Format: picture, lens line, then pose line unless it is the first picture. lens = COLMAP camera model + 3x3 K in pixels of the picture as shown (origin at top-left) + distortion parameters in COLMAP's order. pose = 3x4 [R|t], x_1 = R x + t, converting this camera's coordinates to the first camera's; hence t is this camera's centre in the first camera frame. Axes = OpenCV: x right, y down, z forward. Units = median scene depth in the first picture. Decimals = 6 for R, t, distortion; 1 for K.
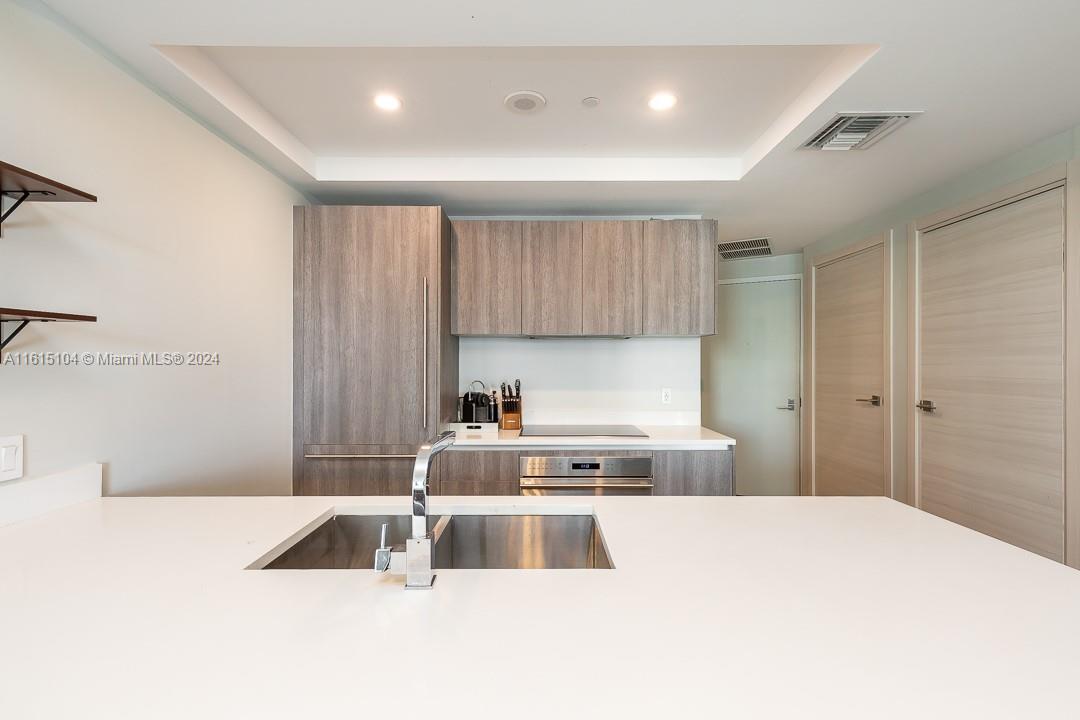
lens RADIAL K [[441.6, 0, 513.7], [0, 441.6, 362.7], [0, 0, 1]] dist [0.000375, -0.000001]
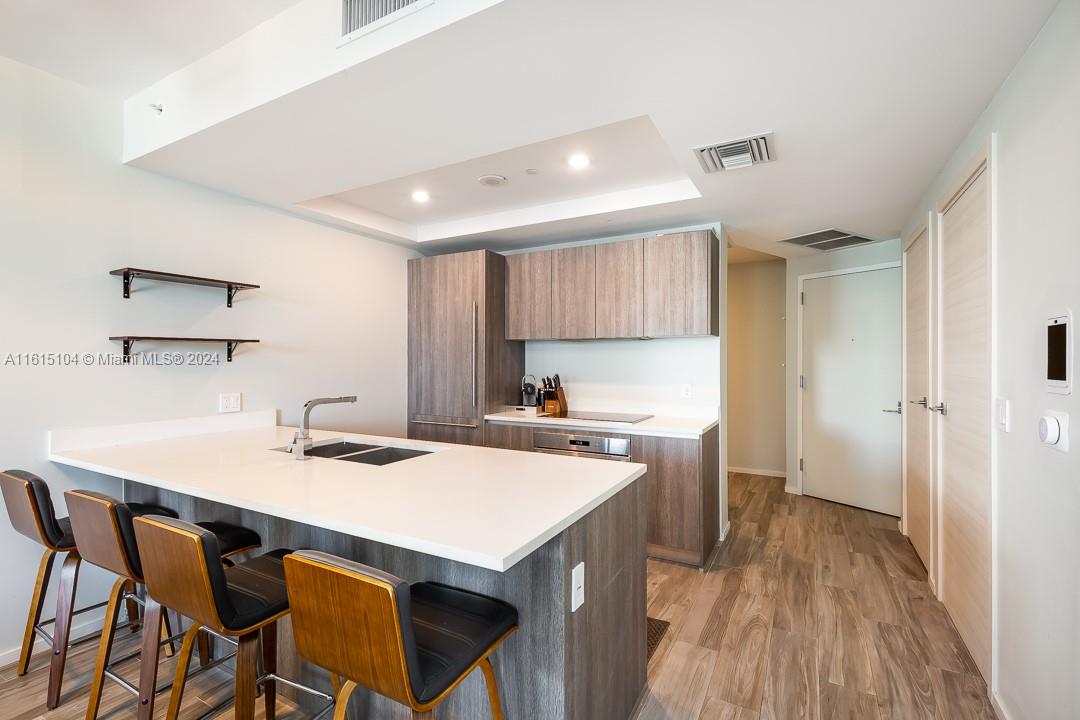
lens RADIAL K [[455.7, 0, 578.1], [0, 455.7, 358.1], [0, 0, 1]] dist [0.000676, 0.000197]
pose [[0.896034, -0.002849, -0.443976, 0.677250], [0.000647, 0.999987, -0.005112, -0.000703], [0.443985, 0.004293, 0.896024, -0.152397]]
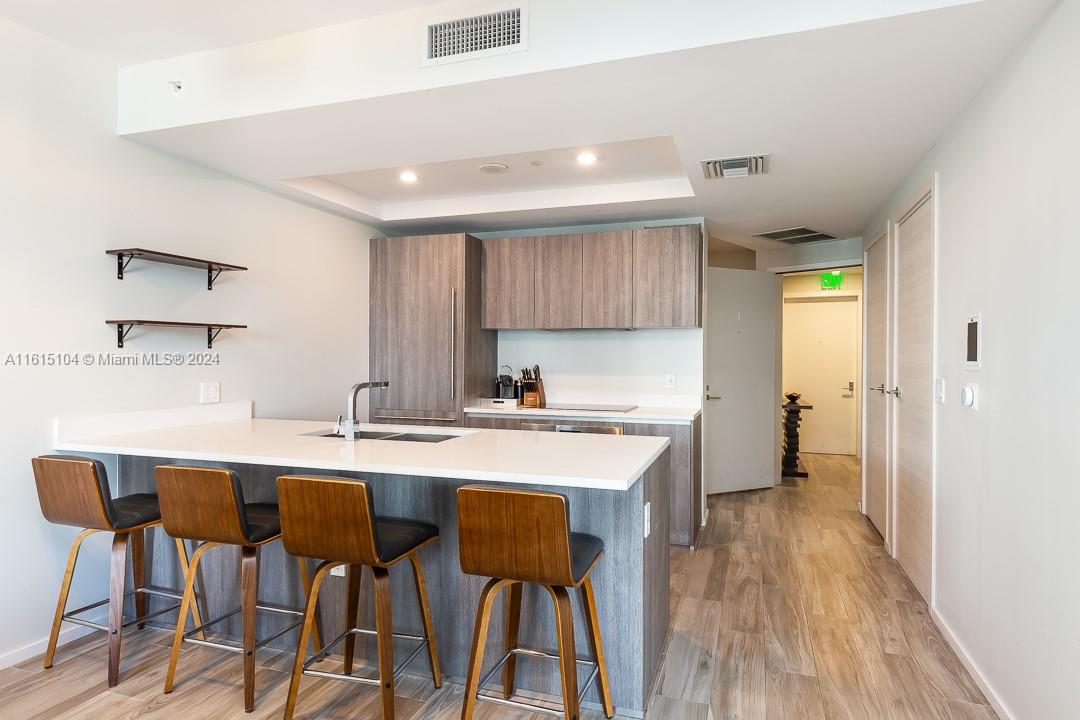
lens RADIAL K [[577.9, 0, 567.7], [0, 577.9, 357.1], [0, 0, 1]] dist [0.003667, -0.000206]
pose [[0.956306, 0.003778, -0.292342, 0.584739], [-0.003854, 0.999993, 0.000318, 0.016792], [0.292341, 0.000823, 0.956314, -0.525109]]
